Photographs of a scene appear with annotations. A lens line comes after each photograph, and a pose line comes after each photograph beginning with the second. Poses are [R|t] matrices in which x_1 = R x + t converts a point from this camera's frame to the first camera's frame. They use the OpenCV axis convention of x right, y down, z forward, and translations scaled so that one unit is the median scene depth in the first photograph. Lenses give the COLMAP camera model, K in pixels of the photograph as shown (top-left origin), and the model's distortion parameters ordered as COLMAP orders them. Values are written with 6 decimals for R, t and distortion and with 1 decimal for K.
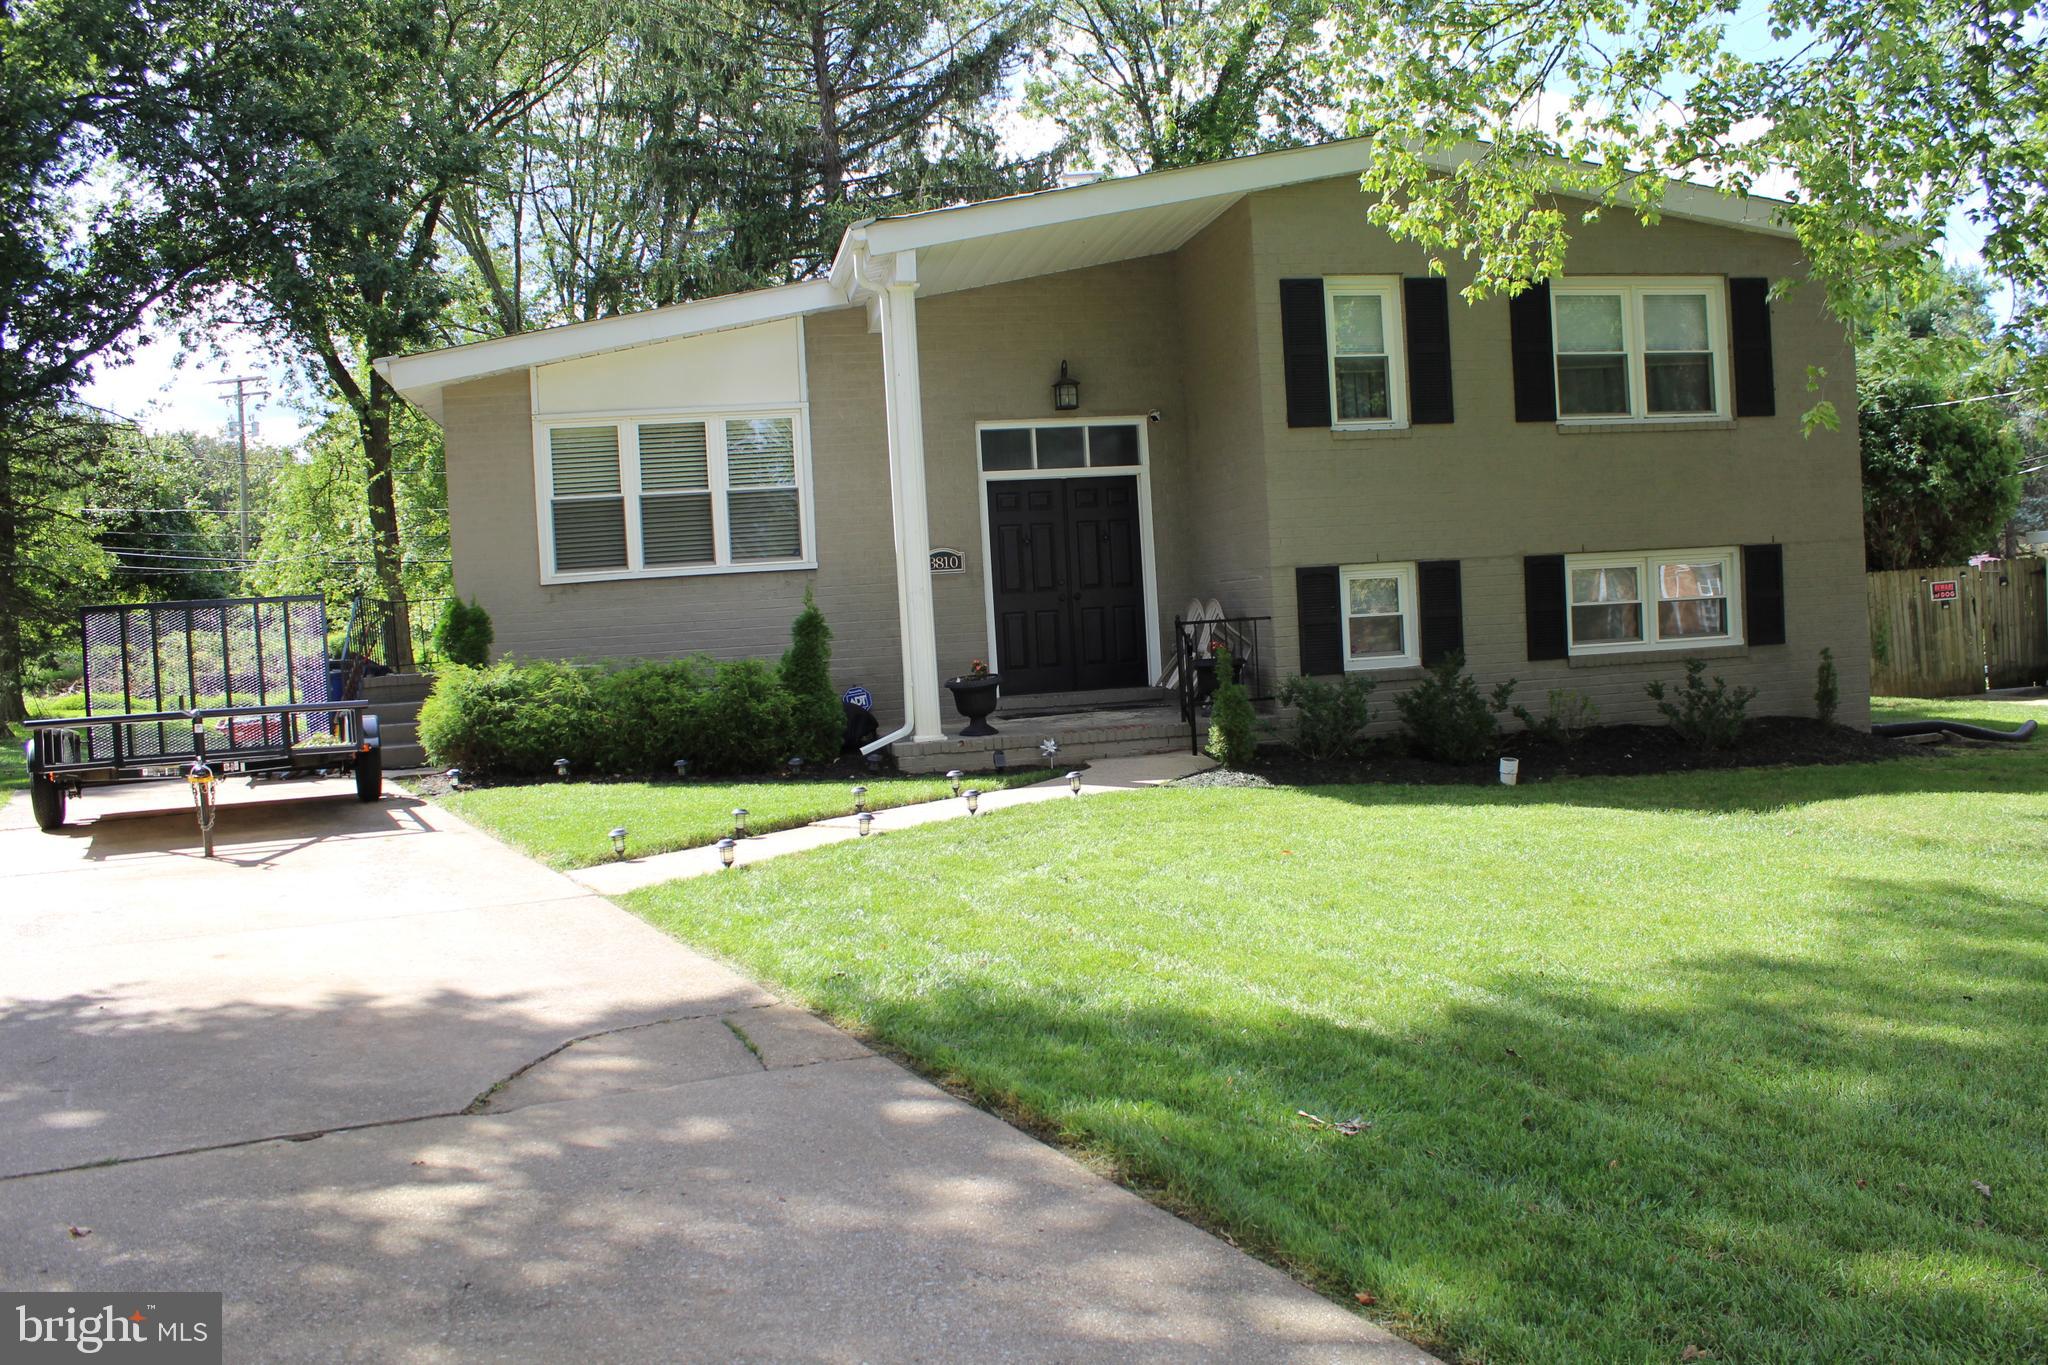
lens RADIAL K [[1706.7, 0, 1040.1], [0, 1706.7, 656.9], [0, 0, 1]] dist [-0.181852, 0.186052]
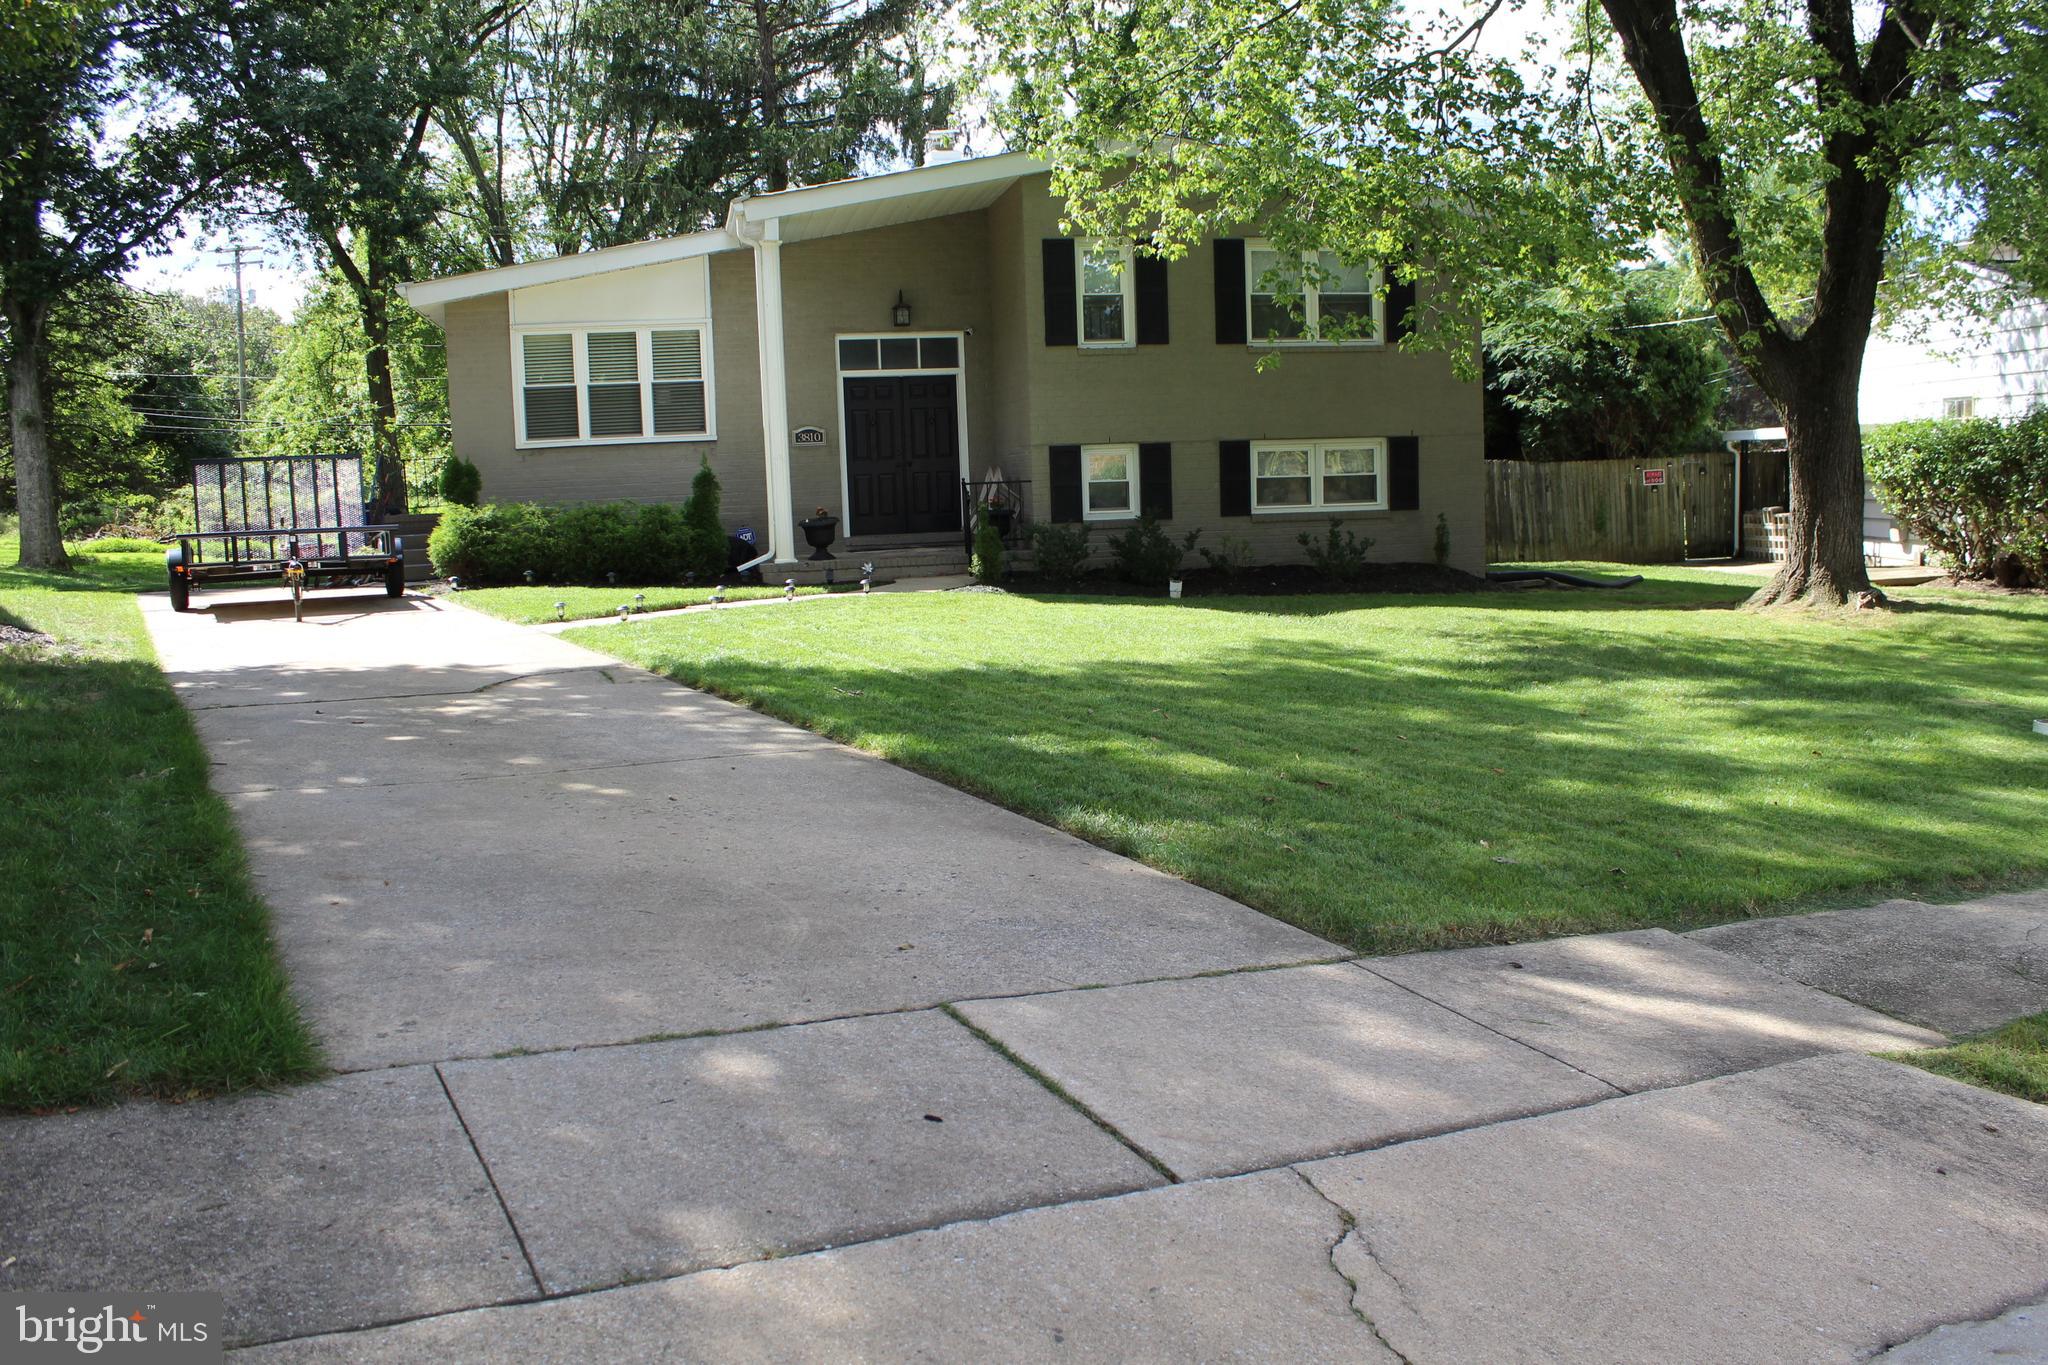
lens RADIAL K [[1706.7, 0, 1040.1], [0, 1706.7, 656.9], [0, 0, 1]] dist [-0.181852, 0.186052]
pose [[0.999728, 0.020419, 0.011284, 0.116414], [-0.021215, 0.996912, 0.075605, 0.013691], [-0.009705, -0.075824, 0.997074, -0.372739]]
